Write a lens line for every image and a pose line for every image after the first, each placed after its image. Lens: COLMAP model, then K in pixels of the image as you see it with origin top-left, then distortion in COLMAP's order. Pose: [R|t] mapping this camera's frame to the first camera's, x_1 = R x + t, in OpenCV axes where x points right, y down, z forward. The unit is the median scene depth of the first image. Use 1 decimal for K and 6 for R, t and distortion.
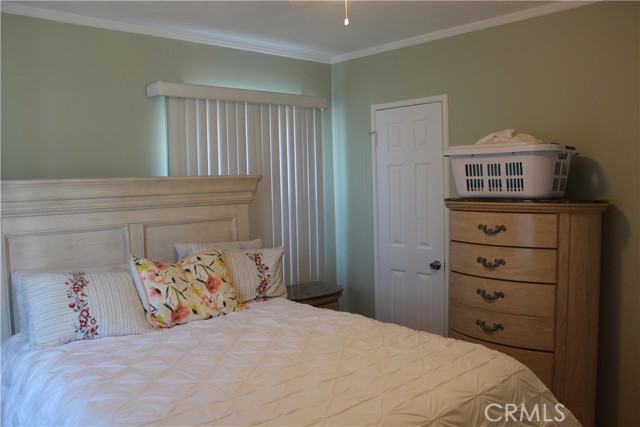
lens RADIAL K [[530.8, 0, 320.7], [0, 530.8, 215.0], [0, 0, 1]] dist [-0.177128, 0.155672]
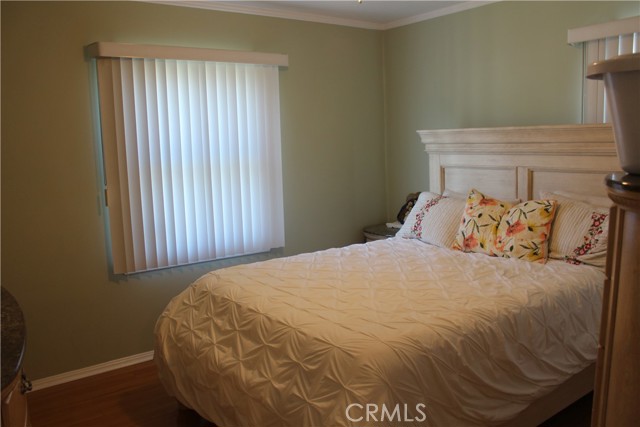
lens RADIAL K [[530.8, 0, 320.7], [0, 530.8, 215.0], [0, 0, 1]] dist [-0.177128, 0.155672]
pose [[-0.094643, 0.167374, -0.981340, 0.872435], [-0.027287, 0.984959, 0.170623, -0.065704], [0.995137, 0.042926, -0.088652, 0.707345]]
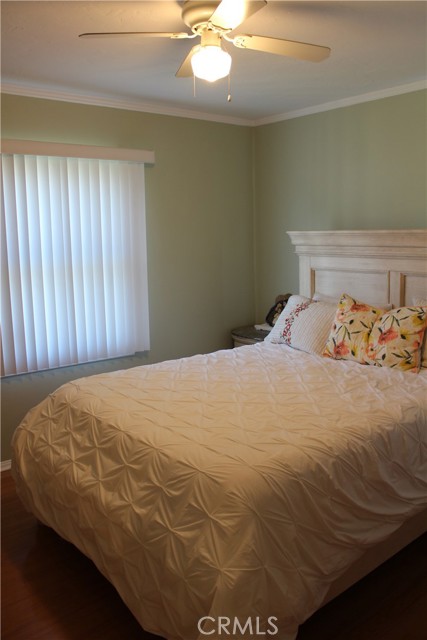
lens RADIAL K [[530.8, 0, 215.3], [0, 530.8, 314.0], [0, 0, 1]] dist [-0.177128, 0.155672]
pose [[-0.047315, 0.178961, -0.982718, 0.822211], [-0.040373, 0.982673, 0.180896, -0.084855], [0.998064, 0.048235, -0.039270, 0.707554]]
